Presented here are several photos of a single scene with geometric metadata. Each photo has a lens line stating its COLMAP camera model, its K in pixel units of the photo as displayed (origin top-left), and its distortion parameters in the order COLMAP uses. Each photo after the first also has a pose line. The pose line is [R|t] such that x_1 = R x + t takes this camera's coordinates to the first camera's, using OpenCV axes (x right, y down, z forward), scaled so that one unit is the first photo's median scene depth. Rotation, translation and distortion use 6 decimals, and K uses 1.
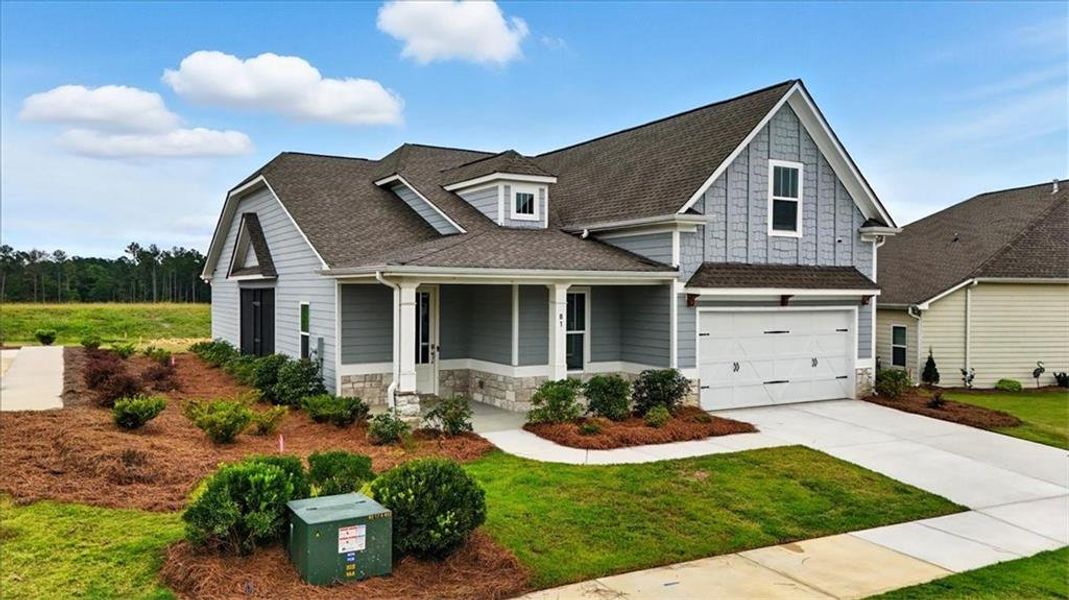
lens RADIAL K [[797.8, 0, 534.5], [0, 797.8, 300.0], [0, 0, 1]] dist [0.040727, -0.004956]
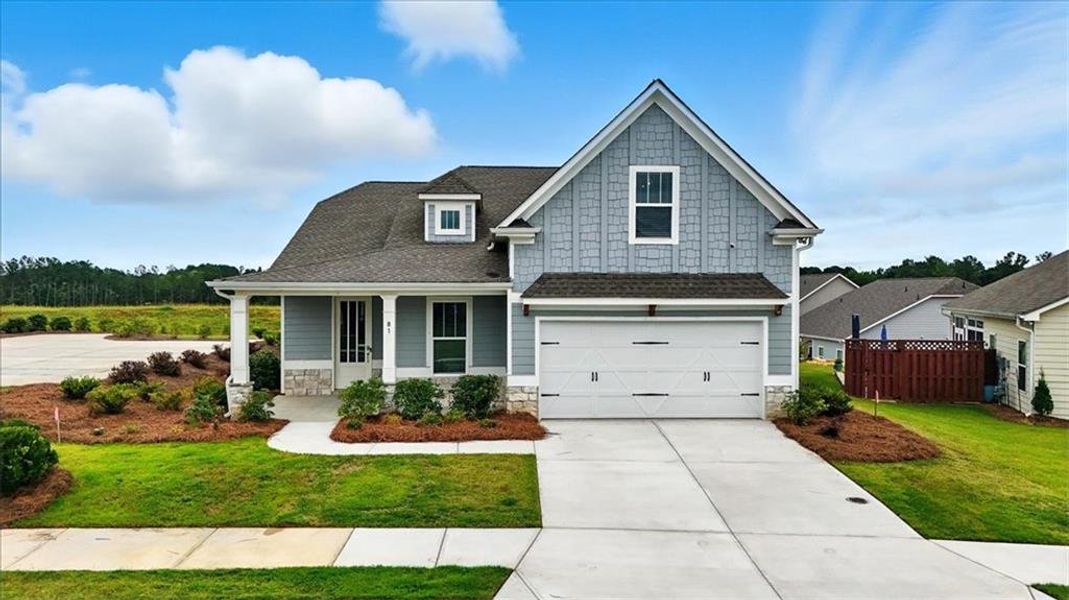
lens RADIAL K [[797.8, 0, 534.5], [0, 797.8, 300.0], [0, 0, 1]] dist [0.040727, -0.004956]
pose [[0.889194, 0.002029, -0.457526, 0.628904], [-0.002512, 0.999997, -0.000447, -0.011282], [0.457523, 0.001547, 0.889196, 0.082302]]
